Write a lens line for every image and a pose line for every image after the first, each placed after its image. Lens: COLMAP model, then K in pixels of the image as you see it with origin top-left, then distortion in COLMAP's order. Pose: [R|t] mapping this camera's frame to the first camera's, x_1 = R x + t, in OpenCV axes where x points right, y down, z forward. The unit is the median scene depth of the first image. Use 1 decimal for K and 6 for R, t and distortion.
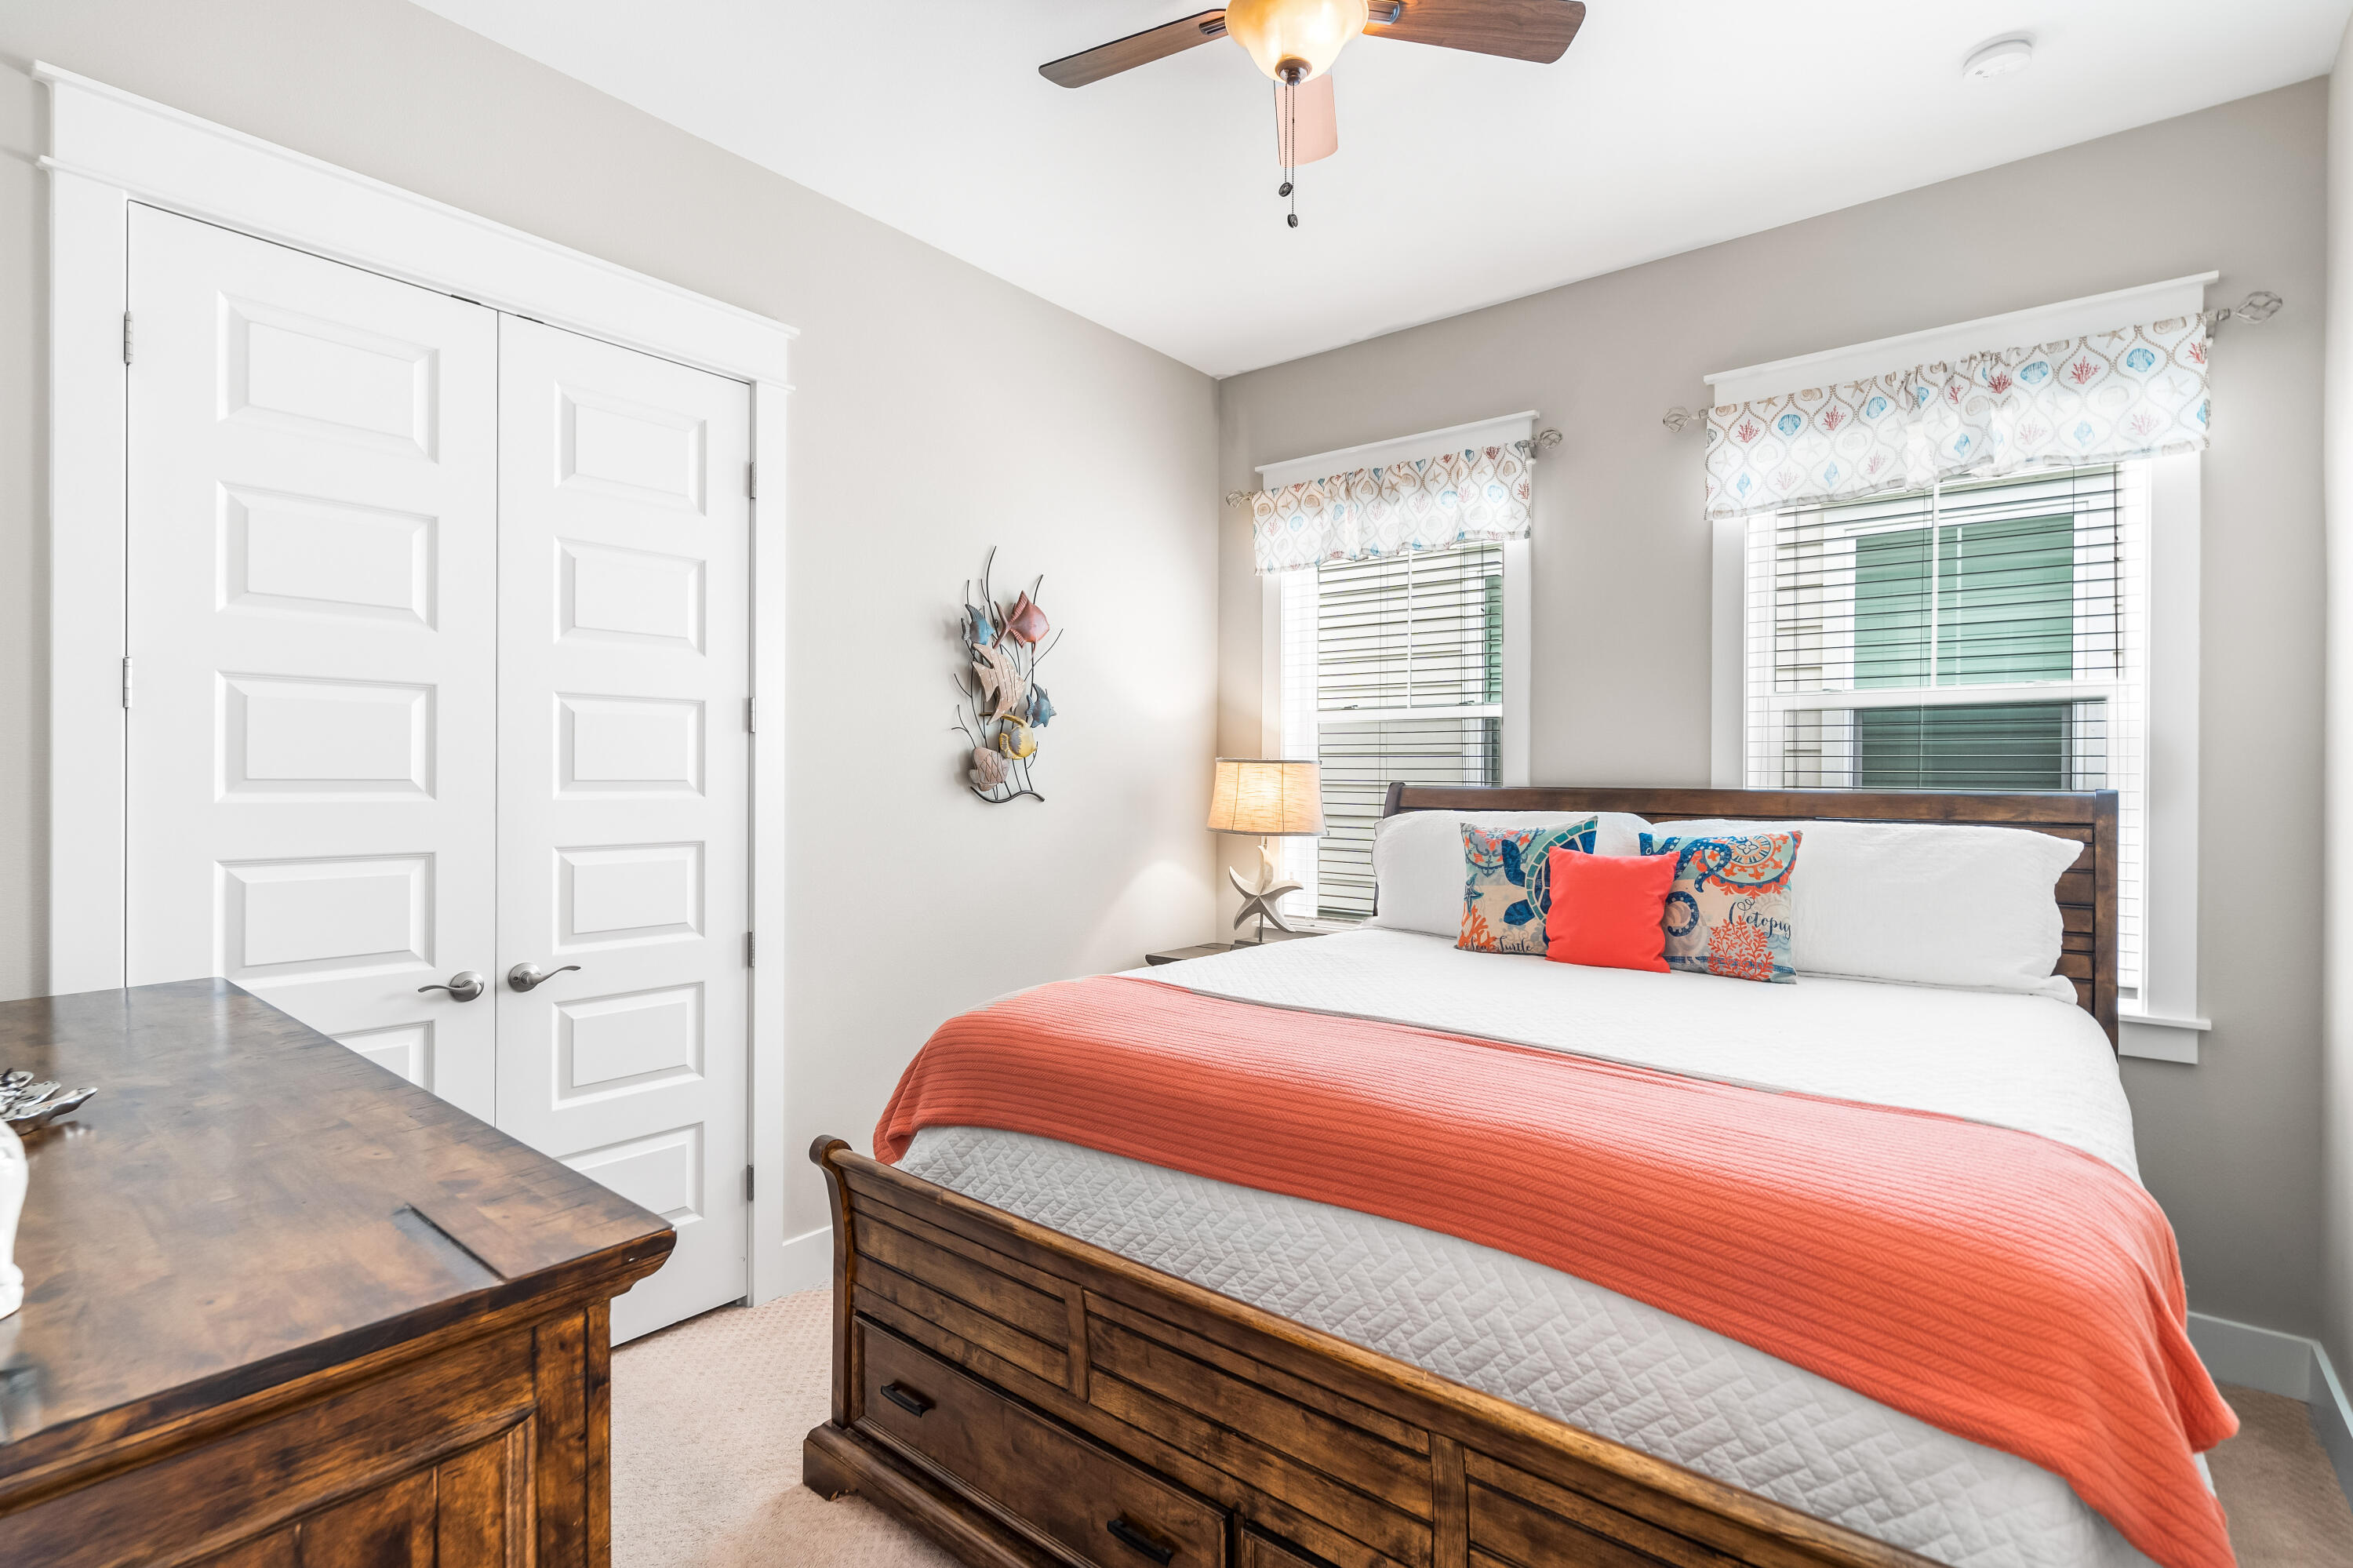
lens RADIAL K [[1114.0, 0, 1169.3], [0, 1114.0, 759.8], [0, 0, 1]] dist [0.002529, 0.000716]
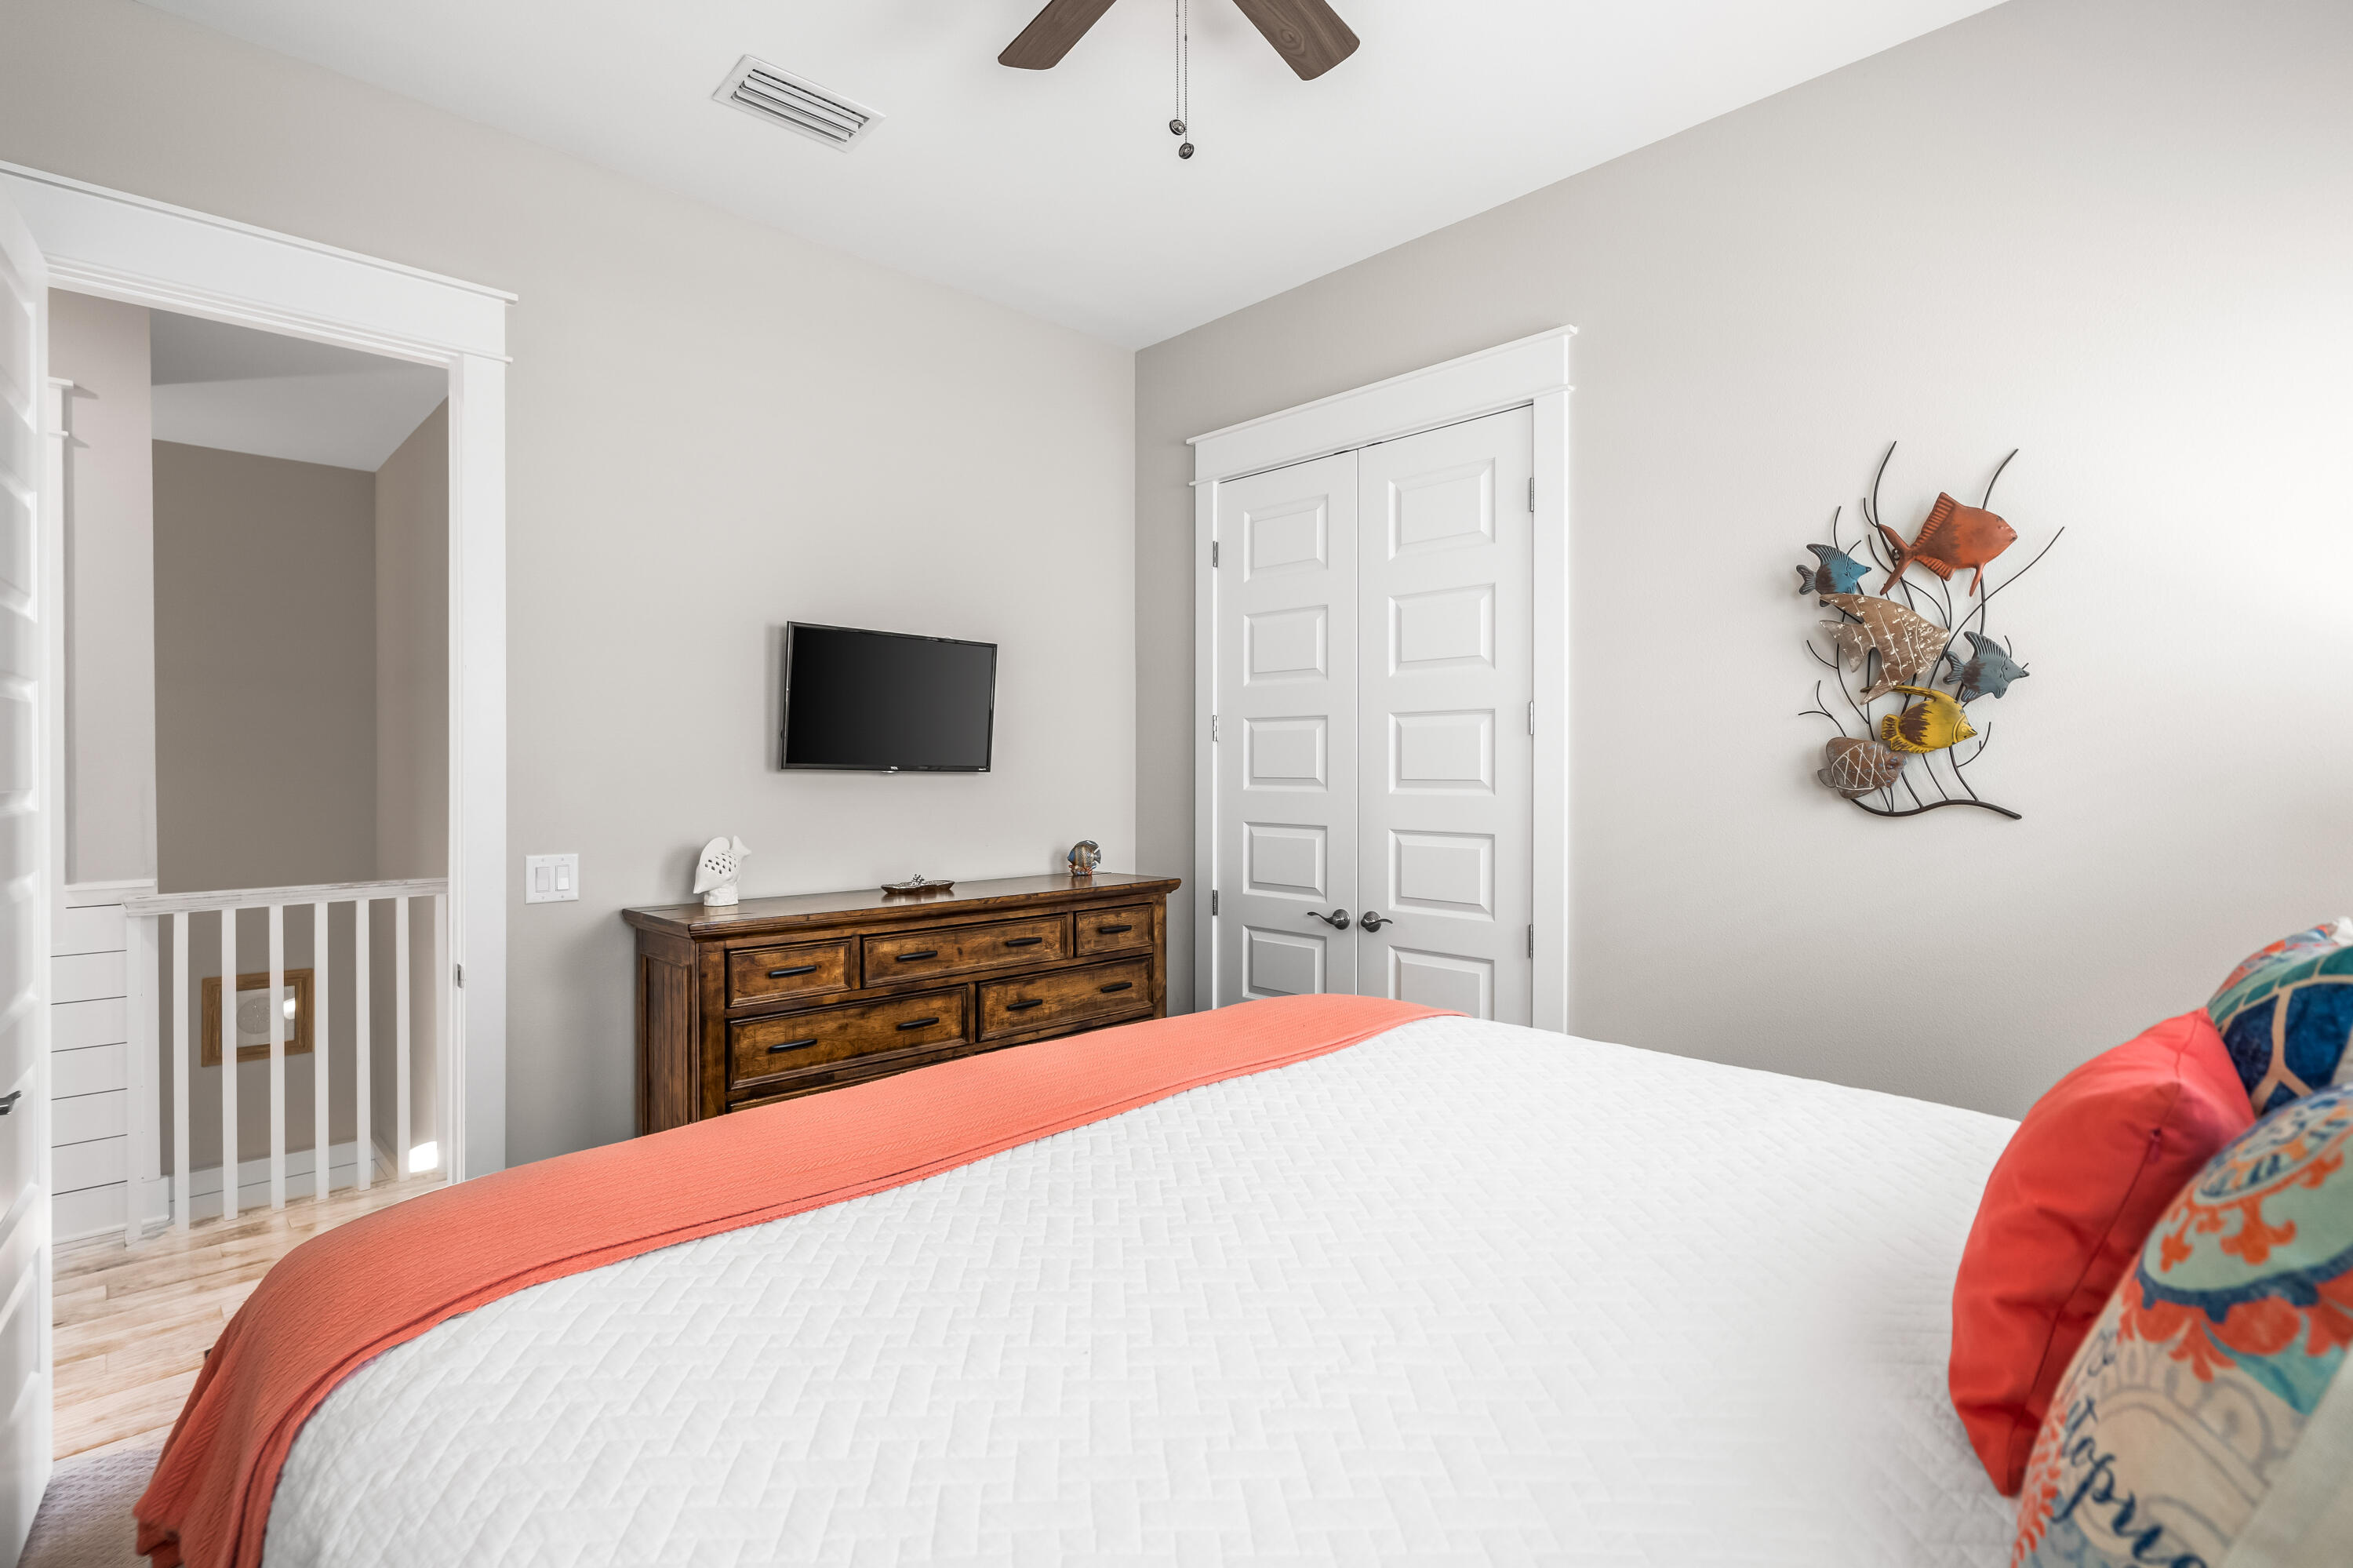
lens RADIAL K [[1170.2, 0, 1176.5], [0, 1170.2, 784.0], [0, 0, 1]] dist [0.000106, 0.000115]
pose [[-0.114103, 0.003304, -0.993463, 0.641745], [0.008127, 0.999964, 0.002392, 0.014149], [0.993436, -0.007801, -0.114126, 0.671184]]
